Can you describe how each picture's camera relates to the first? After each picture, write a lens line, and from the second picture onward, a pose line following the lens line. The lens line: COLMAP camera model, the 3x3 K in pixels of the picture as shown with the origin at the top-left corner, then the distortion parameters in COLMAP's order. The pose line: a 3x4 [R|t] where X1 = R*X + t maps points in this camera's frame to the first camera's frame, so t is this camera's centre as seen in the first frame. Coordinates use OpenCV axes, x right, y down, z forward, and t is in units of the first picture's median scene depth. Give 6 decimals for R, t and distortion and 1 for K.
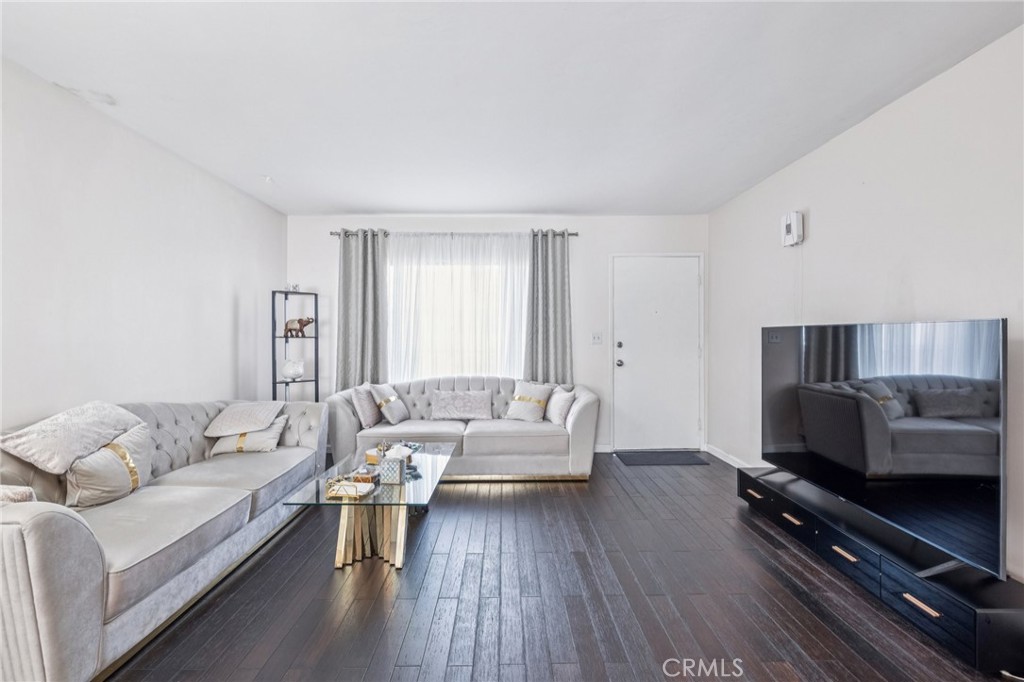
lens RADIAL K [[464.8, 0, 508.7], [0, 464.8, 341.6], [0, 0, 1]] dist [-0.002633, 0.000351]
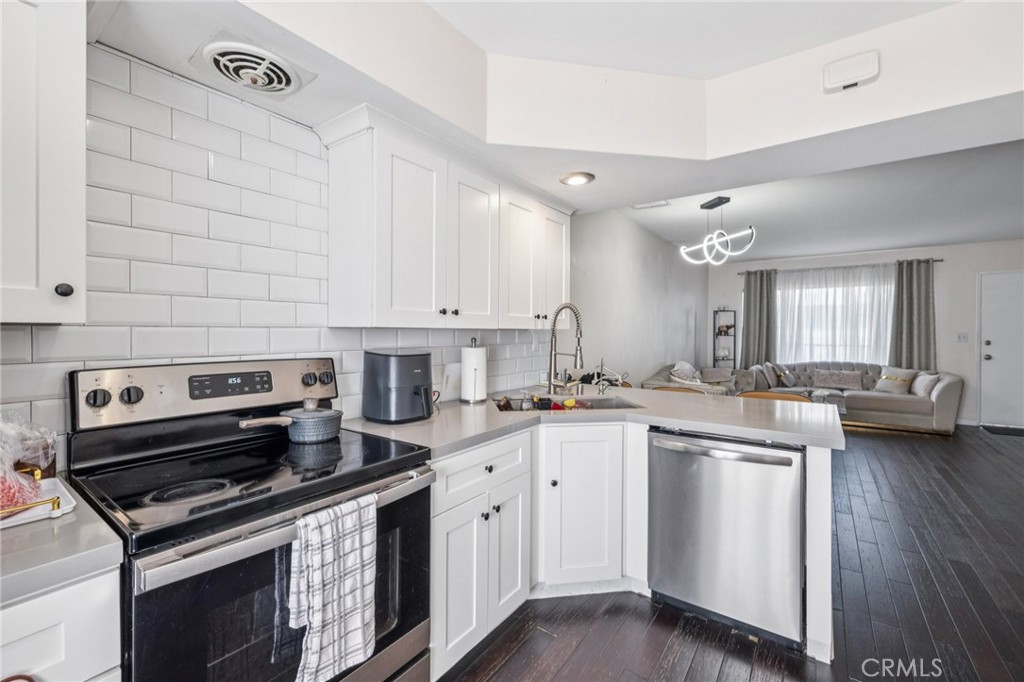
lens RADIAL K [[423.4, 0, 514.0], [0, 423.4, 335.3], [0, 0, 1]] dist [-0.000133, 0.000251]
pose [[0.803175, 0.008985, -0.595675, -0.124085], [-0.005381, 0.999955, 0.007827, -0.017012], [0.595719, -0.003081, 0.803187, -0.772452]]
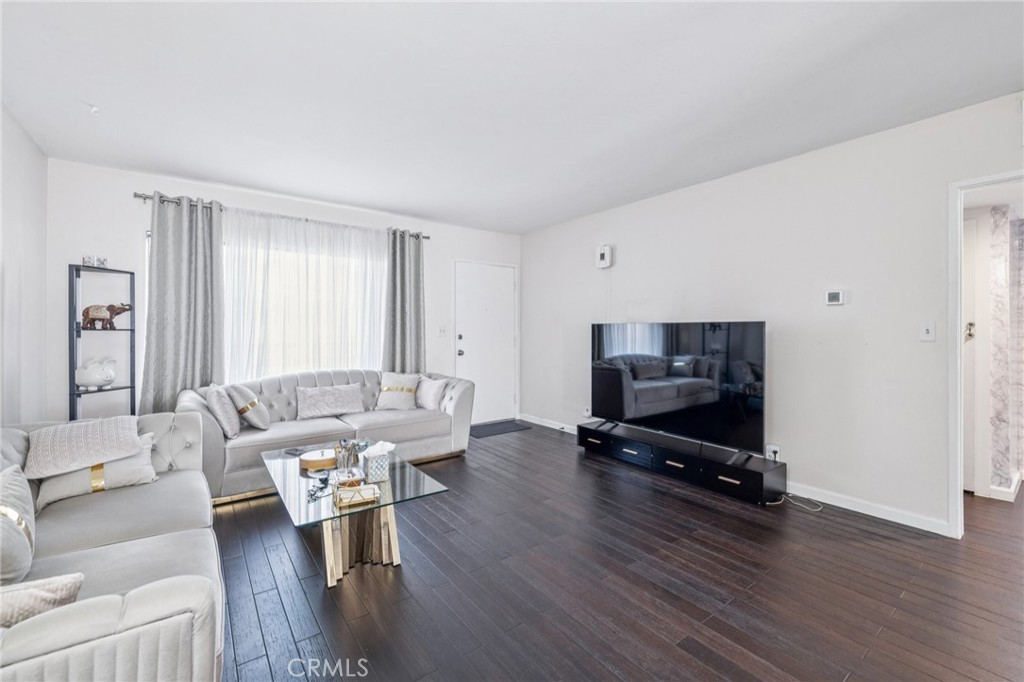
lens RADIAL K [[423.4, 0, 508.4], [0, 423.4, 331.8], [0, 0, 1]] dist [-0.000133, 0.000251]
pose [[0.806212, -0.000575, 0.591627, -0.316994], [0.005301, 0.999966, -0.006252, 0.001503], [-0.591603, 0.008177, 0.806188, 0.076063]]
